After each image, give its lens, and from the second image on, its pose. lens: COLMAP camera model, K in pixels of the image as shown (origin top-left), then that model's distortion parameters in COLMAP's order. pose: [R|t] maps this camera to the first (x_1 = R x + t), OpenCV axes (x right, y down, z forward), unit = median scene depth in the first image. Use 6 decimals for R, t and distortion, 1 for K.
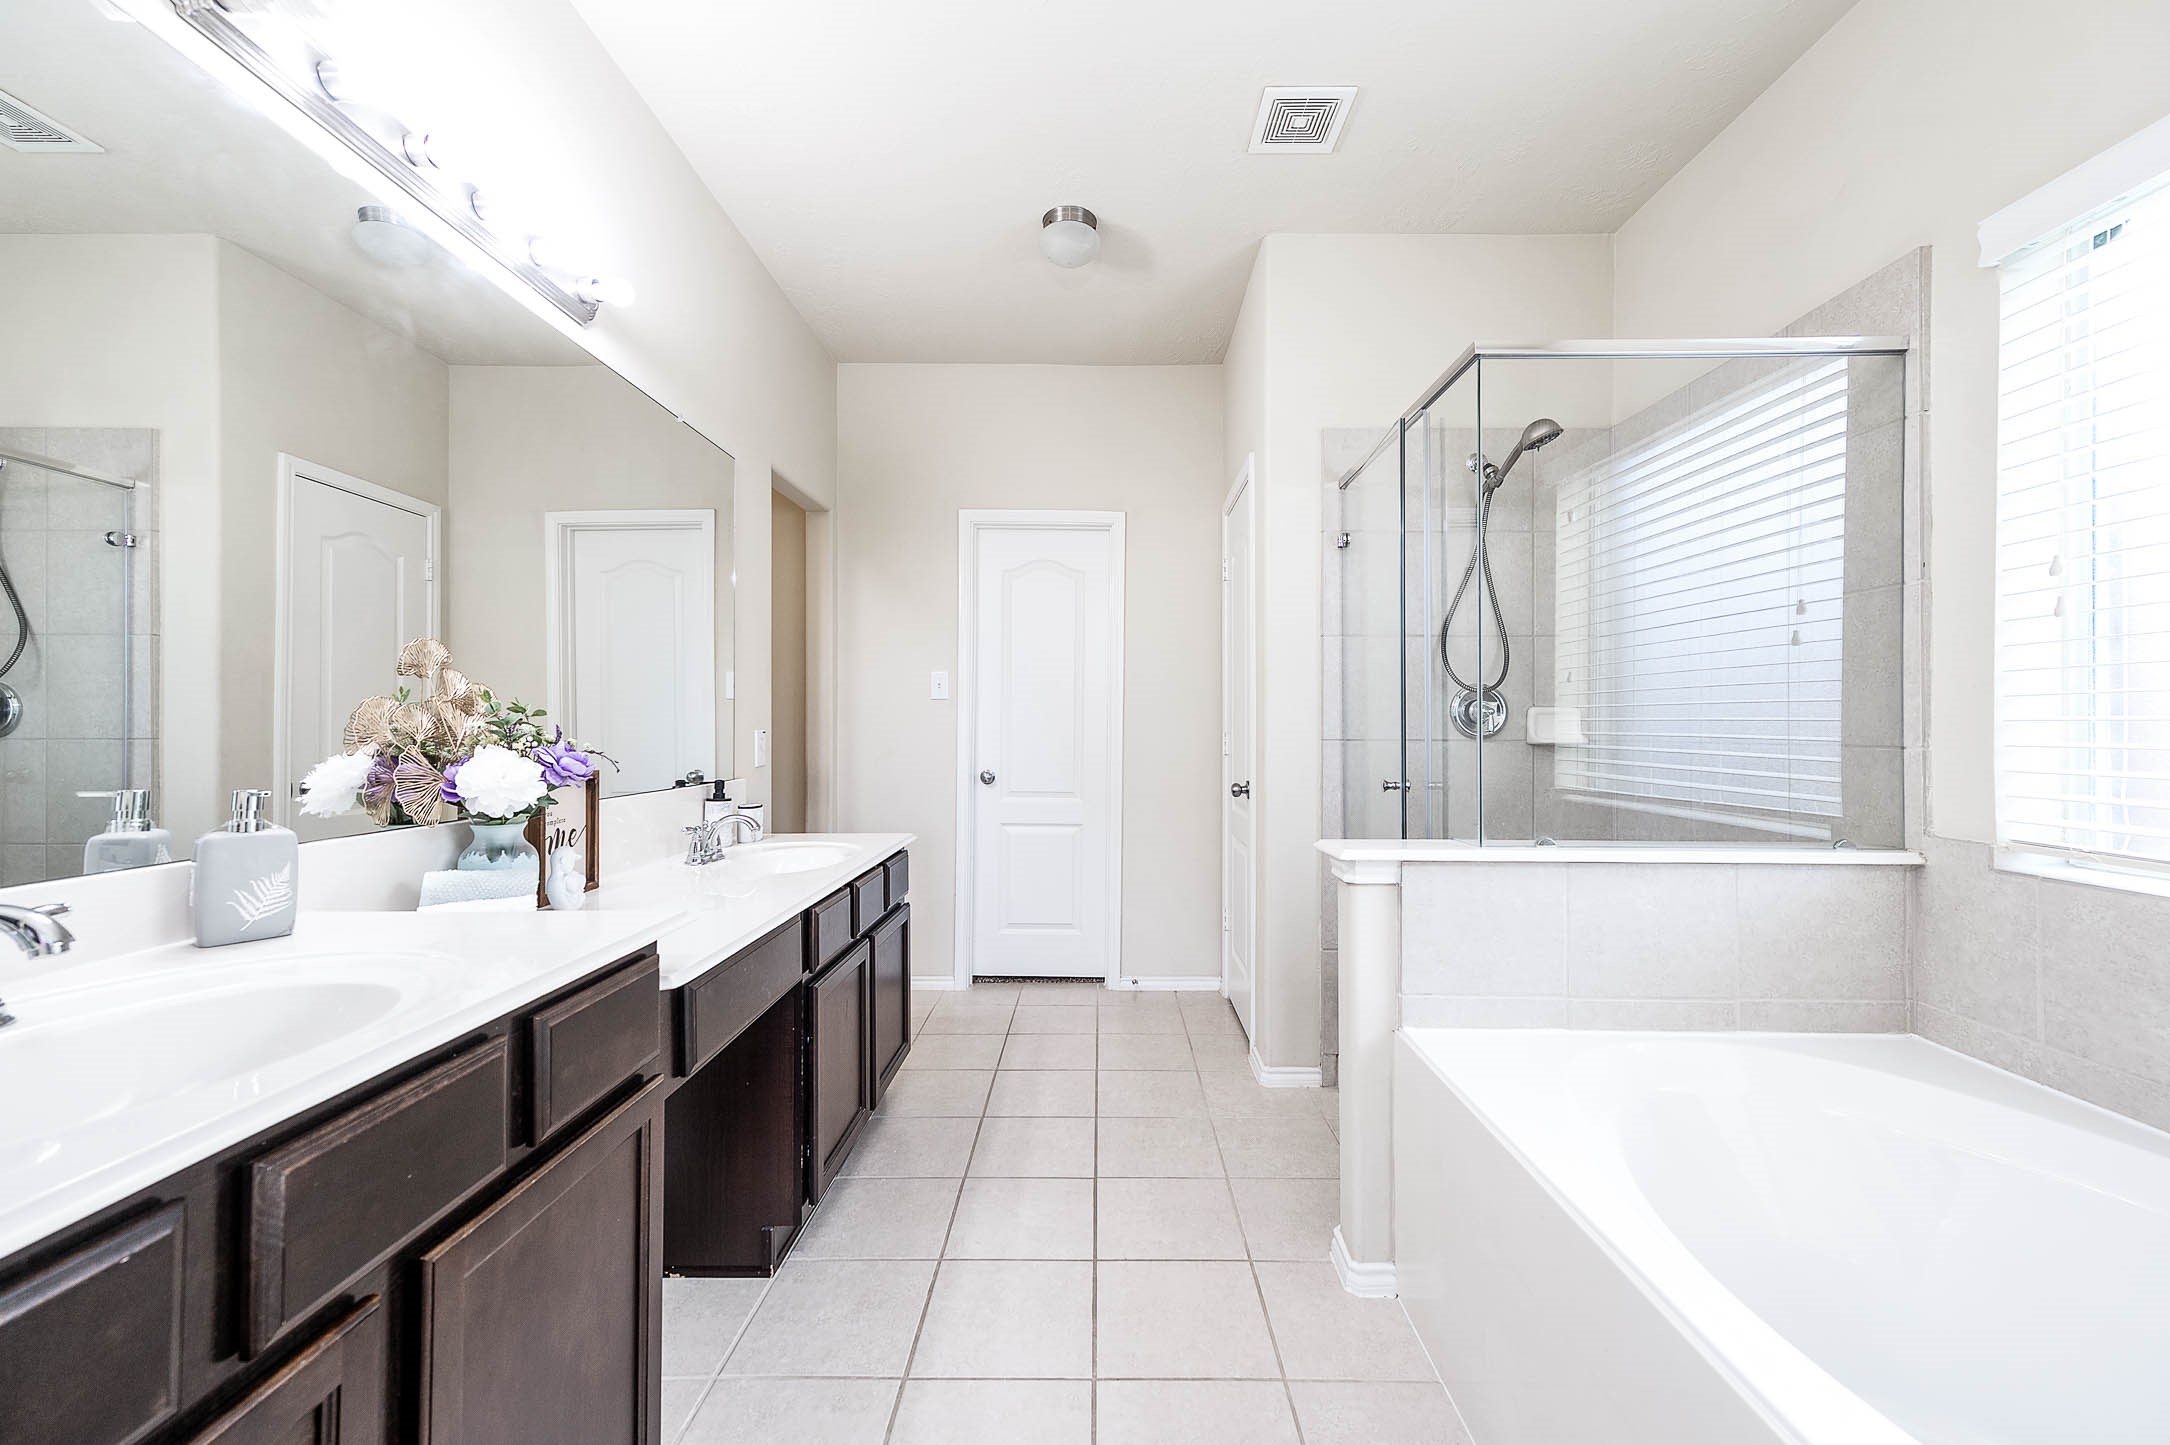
lens RADIAL K [[850.3, 0, 1089.6], [0, 850.3, 716.6], [0, 0, 1]] dist [0.008227, 0.000284]
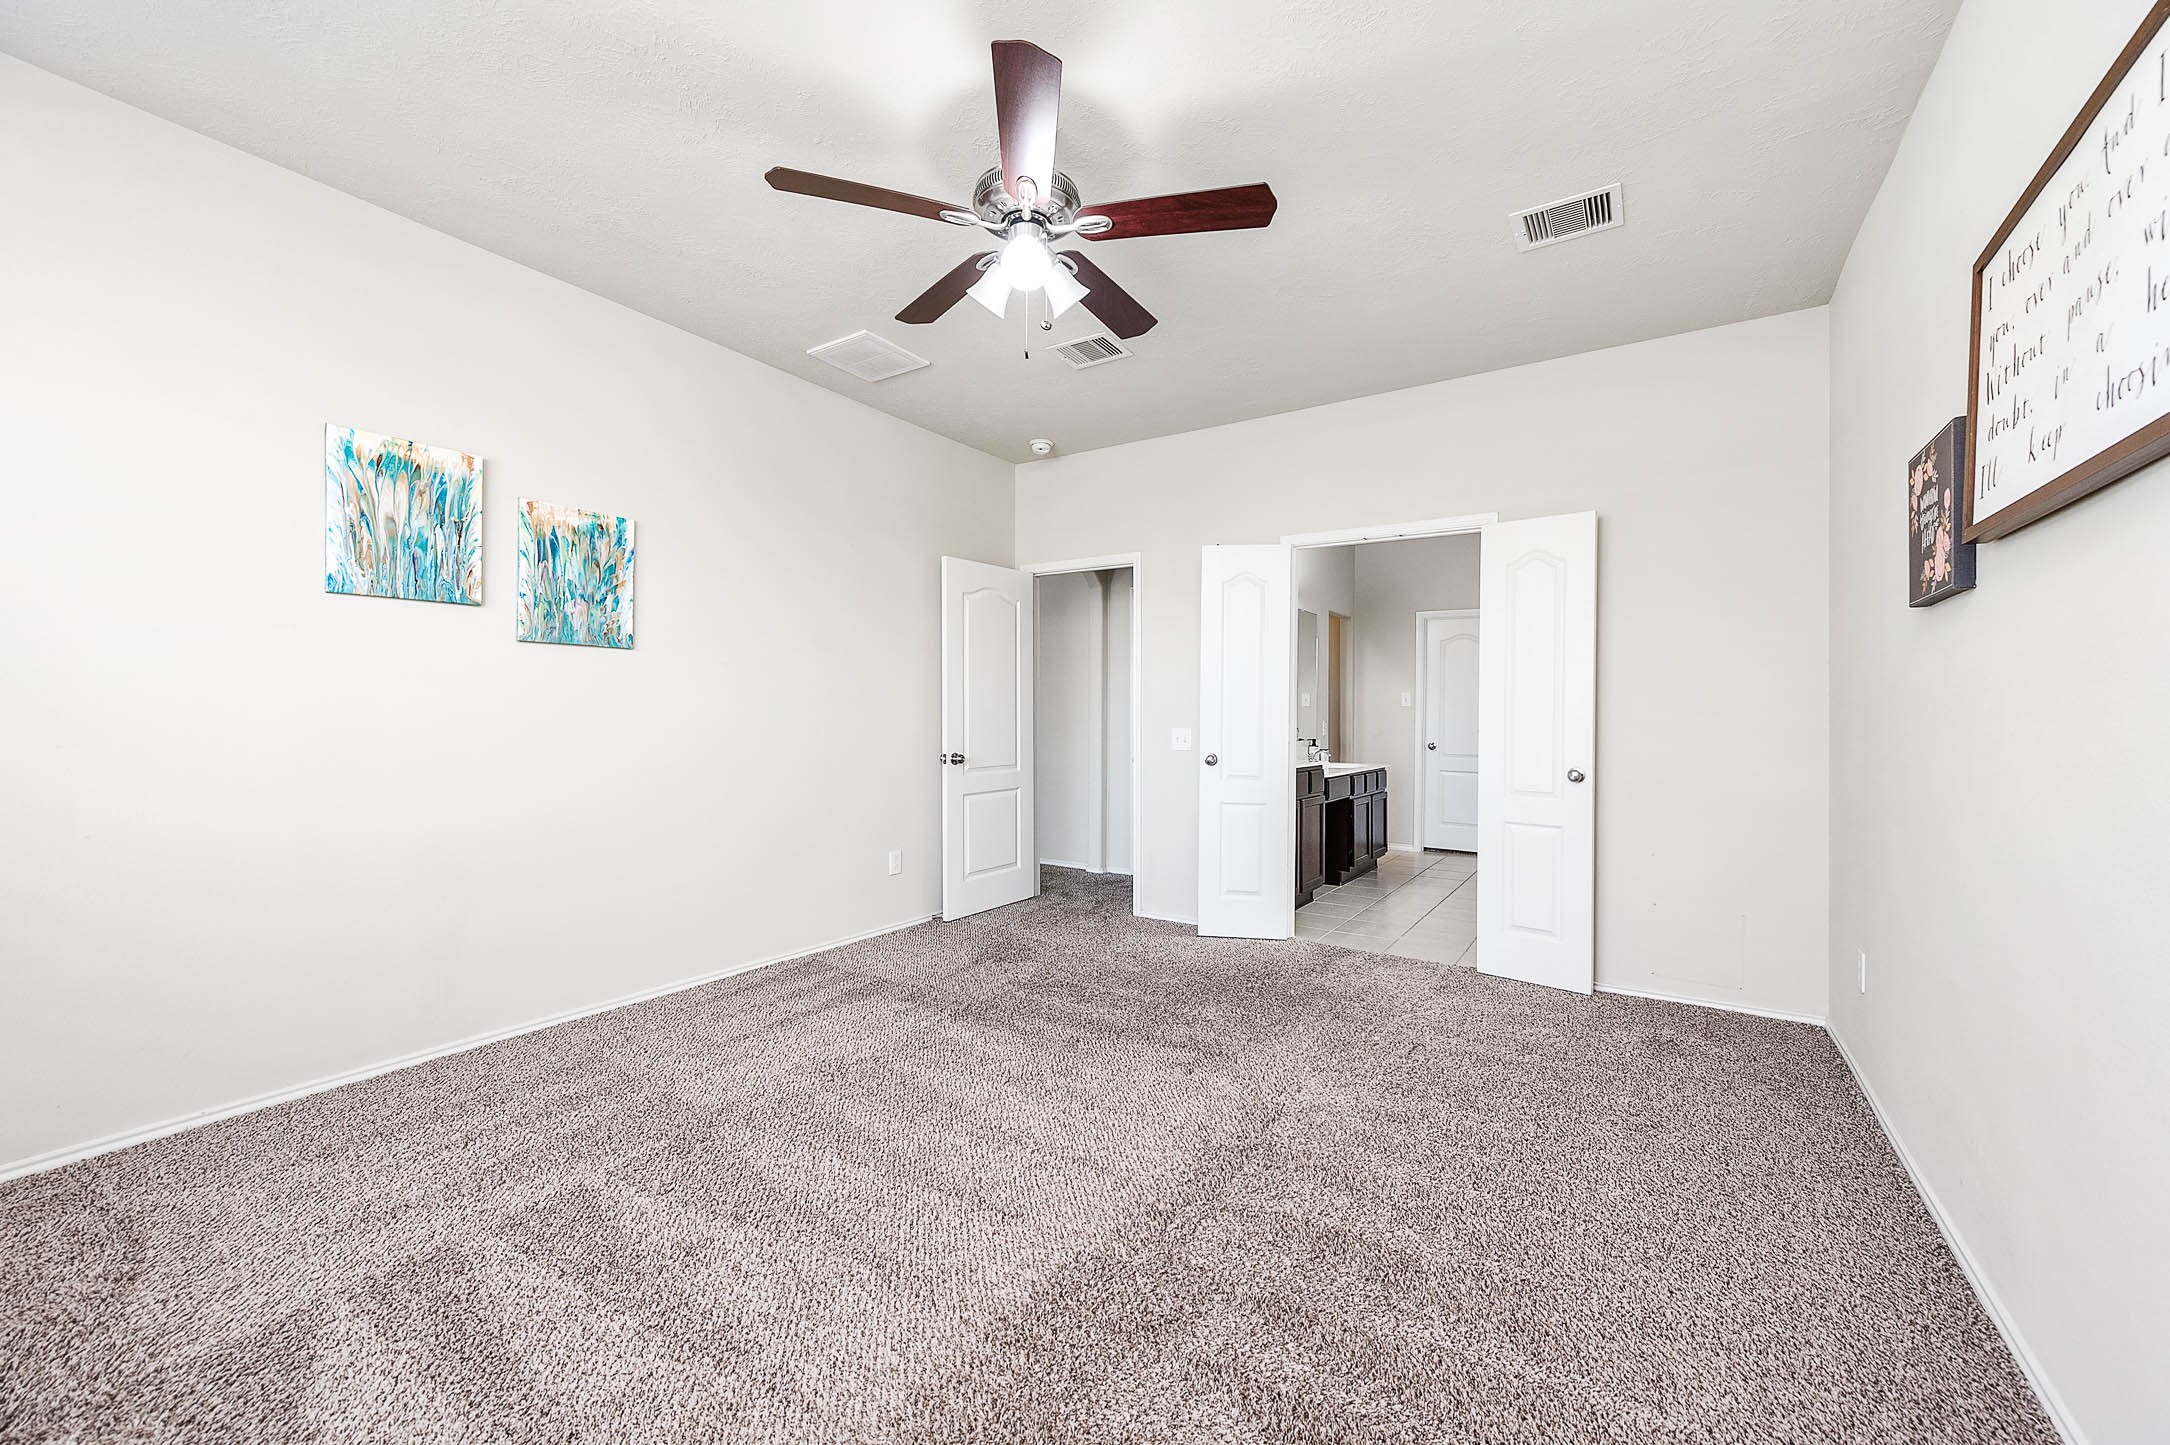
lens RADIAL K [[850.3, 0, 1085.7], [0, 850.3, 721.7], [0, 0, 1]] dist [0.008227, 0.000284]
pose [[0.841118, 0.008911, -0.540779, 0.373027], [-0.004619, 0.999946, 0.009293, -0.000889], [0.540833, -0.005319, 0.841113, -1.494329]]
